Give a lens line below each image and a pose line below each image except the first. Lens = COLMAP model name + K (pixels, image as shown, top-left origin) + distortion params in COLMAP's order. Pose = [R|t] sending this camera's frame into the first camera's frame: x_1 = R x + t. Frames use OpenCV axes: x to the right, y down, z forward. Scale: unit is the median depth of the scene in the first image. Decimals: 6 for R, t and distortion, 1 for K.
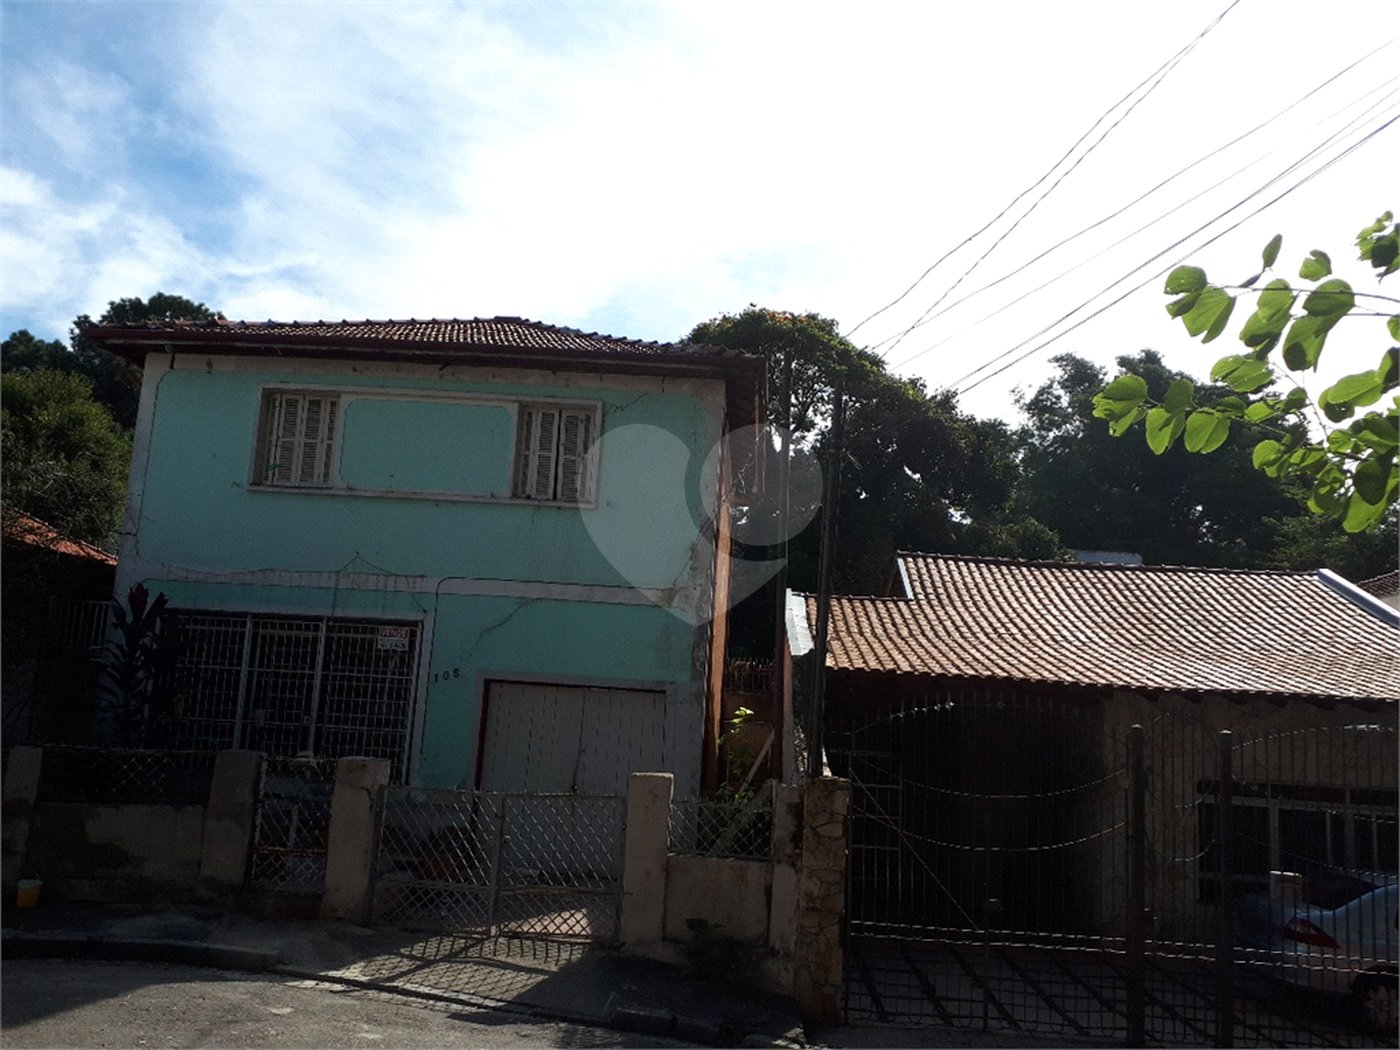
lens RADIAL K [[1094.7, 0, 705.5], [0, 1094.7, 567.3], [0, 0, 1]] dist [0.139484, -0.242013]
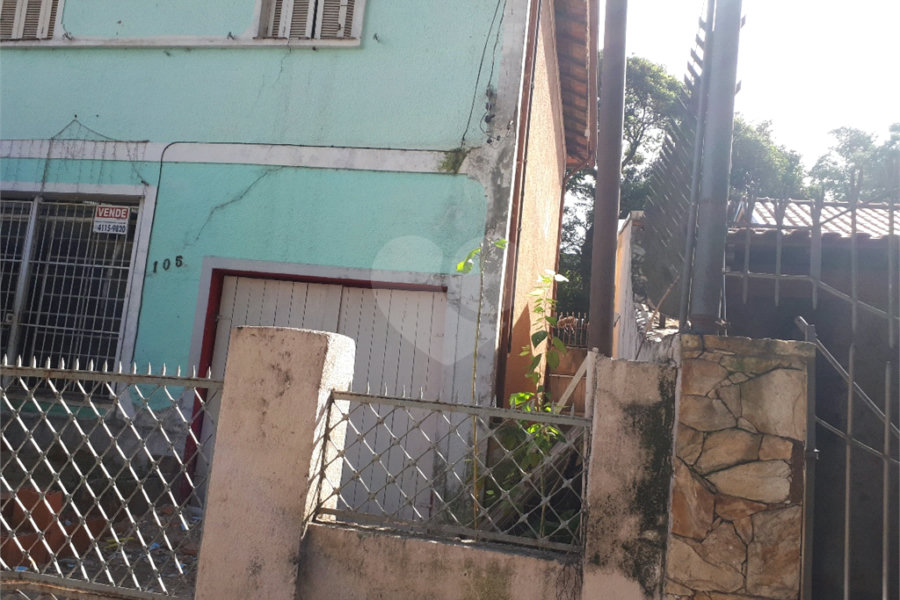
lens RADIAL K [[727.8, 0, 445.7], [0, 727.8, 321.0], [0, 0, 1]] dist [0.068861, -0.058728]
pose [[0.988764, 0.018494, -0.148336, 0.034779], [-0.016786, 0.999778, 0.012759, 0.125943], [0.148539, -0.010125, 0.988855, 0.512006]]
